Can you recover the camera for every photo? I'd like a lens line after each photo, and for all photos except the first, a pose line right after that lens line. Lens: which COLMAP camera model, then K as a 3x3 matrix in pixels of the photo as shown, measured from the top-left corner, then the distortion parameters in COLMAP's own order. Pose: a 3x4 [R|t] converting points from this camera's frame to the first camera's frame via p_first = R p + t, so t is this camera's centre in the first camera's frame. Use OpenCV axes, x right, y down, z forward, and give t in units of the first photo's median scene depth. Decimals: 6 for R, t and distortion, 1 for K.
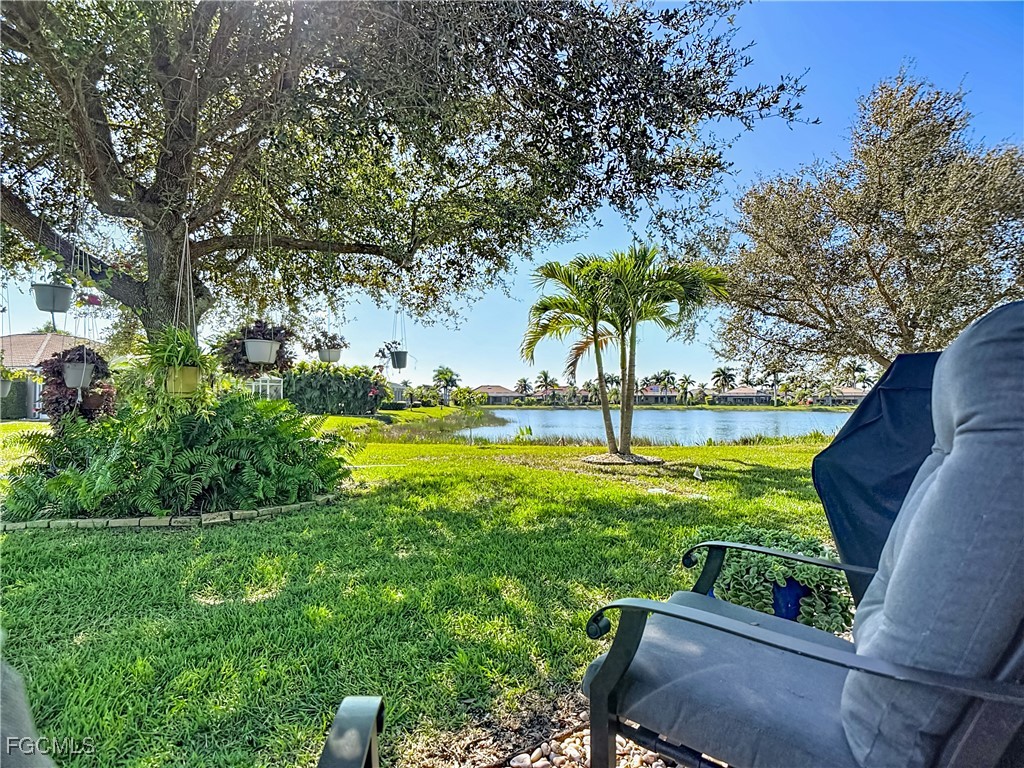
lens RADIAL K [[543.6, 0, 514.2], [0, 543.6, 385.8], [0, 0, 1]] dist [-0.015392, -0.008295]
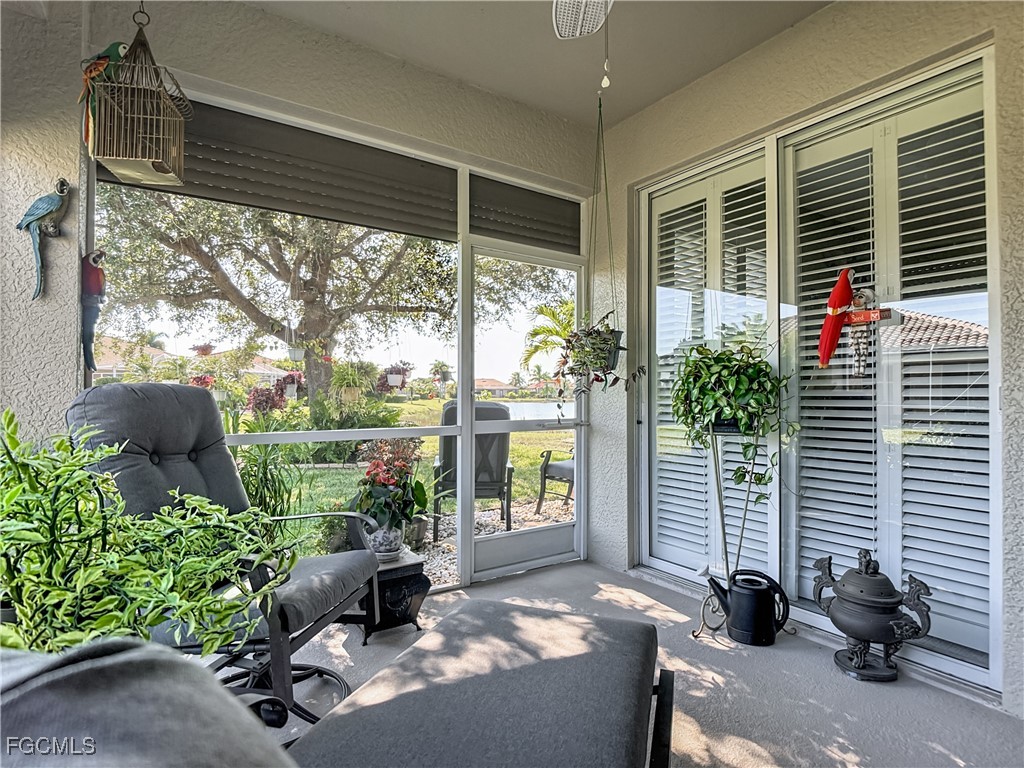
lens RADIAL K [[543.6, 0, 510.3], [0, 543.6, 385.2], [0, 0, 1]] dist [-0.015392, -0.008295]
pose [[0.999989, -0.000486, 0.004714, -0.017399], [0.000423, 0.999912, 0.013287, -0.028255], [-0.004720, -0.013285, 0.999901, -0.413667]]
